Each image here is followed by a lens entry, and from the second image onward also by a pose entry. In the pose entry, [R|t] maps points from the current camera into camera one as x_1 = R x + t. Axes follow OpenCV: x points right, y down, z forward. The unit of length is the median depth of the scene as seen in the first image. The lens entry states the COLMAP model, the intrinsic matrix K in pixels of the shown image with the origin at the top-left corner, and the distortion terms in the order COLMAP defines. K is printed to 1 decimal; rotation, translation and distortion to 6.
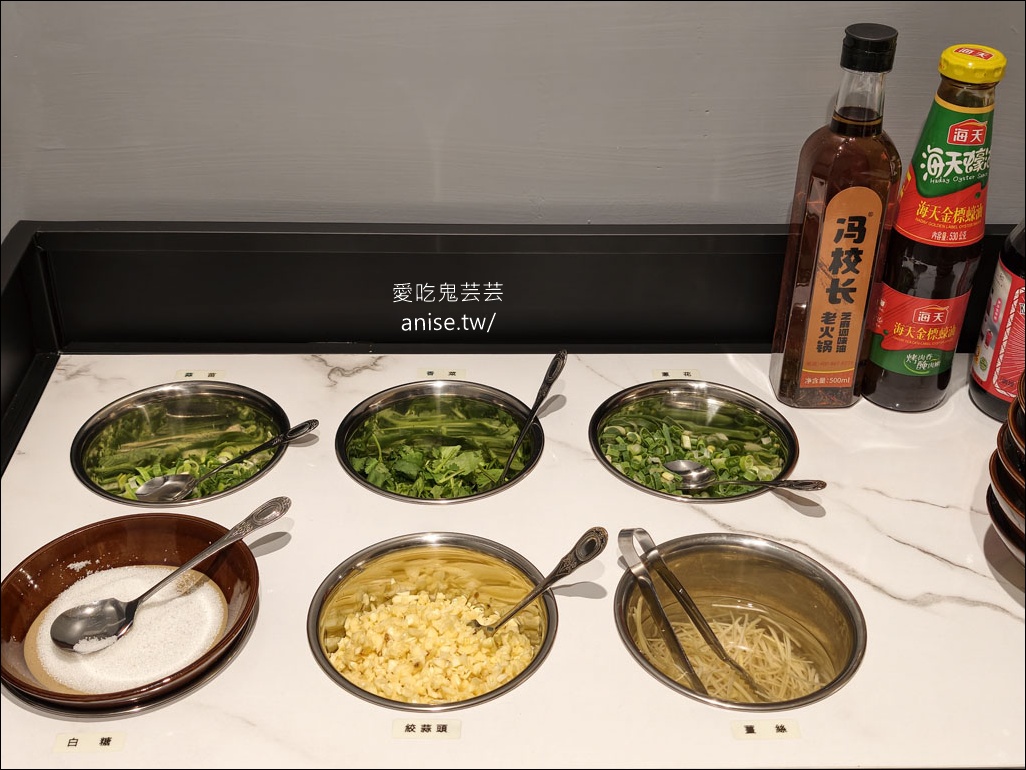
lens RADIAL K [[1390.1, 0, 513.5], [0, 1390.1, 385.2], [0, 0, 1]] dist [-0.028317, 0.000000]
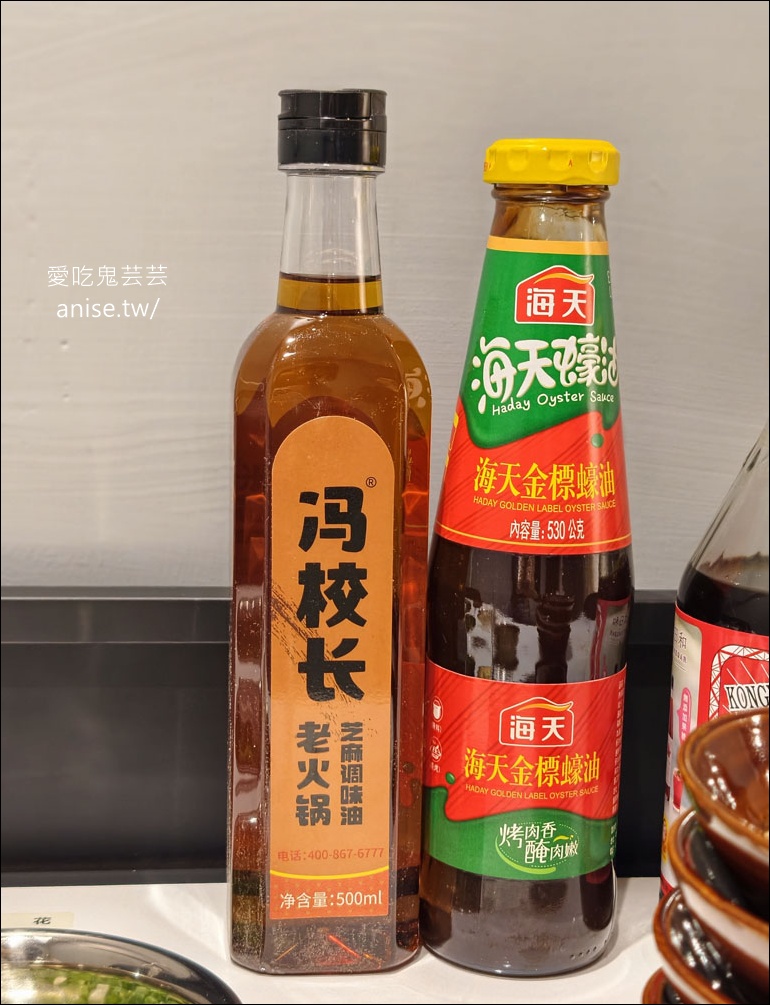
lens RADIAL K [[1739.9, 0, 384.2], [0, 1739.9, 503.1], [0, 0, 1]] dist [0.263342, 0.000000]
pose [[0.997506, -0.004572, 0.070439, 0.216442], [0.033022, 0.912192, -0.408429, 0.117921], [-0.062386, 0.409737, 0.910068, 0.464407]]
